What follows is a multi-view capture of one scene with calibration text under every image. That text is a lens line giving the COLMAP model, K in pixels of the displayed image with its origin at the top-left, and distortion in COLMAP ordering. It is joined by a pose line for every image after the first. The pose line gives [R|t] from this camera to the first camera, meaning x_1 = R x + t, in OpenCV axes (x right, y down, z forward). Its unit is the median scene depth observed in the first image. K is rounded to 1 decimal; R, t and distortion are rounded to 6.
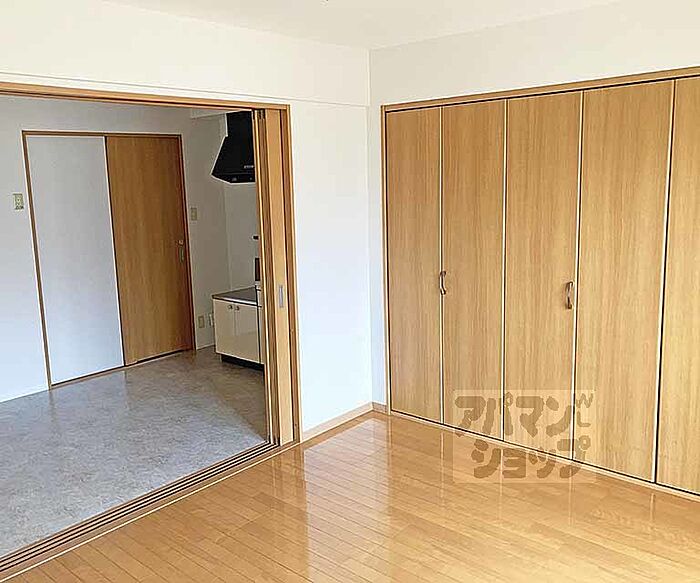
lens RADIAL K [[646.0, 0, 347.2], [0, 646.0, 288.8], [0, 0, 1]] dist [0.011757, 0.000000]
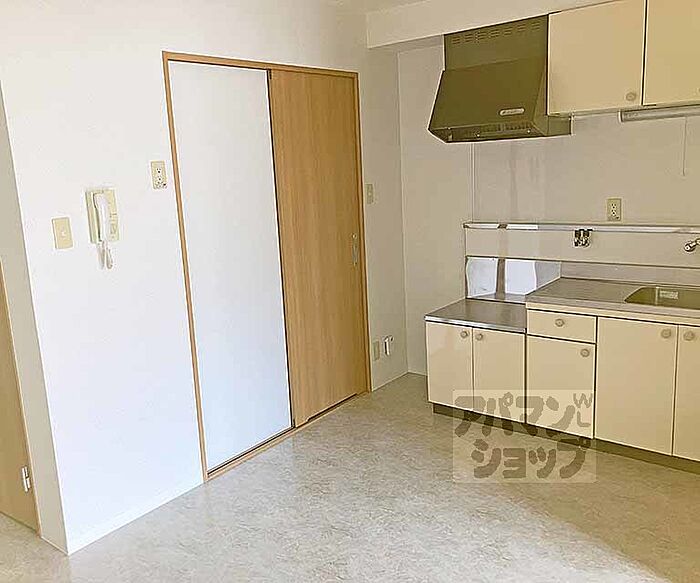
lens RADIAL K [[646.0, 0, 352.1], [0, 646.0, 292.1], [0, 0, 1]] dist [0.011757, 0.000000]
pose [[0.997966, -0.035221, 0.053138, -0.311495], [0.033800, 0.999052, 0.027424, -0.033682], [-0.054054, -0.025572, 0.998211, 0.344217]]
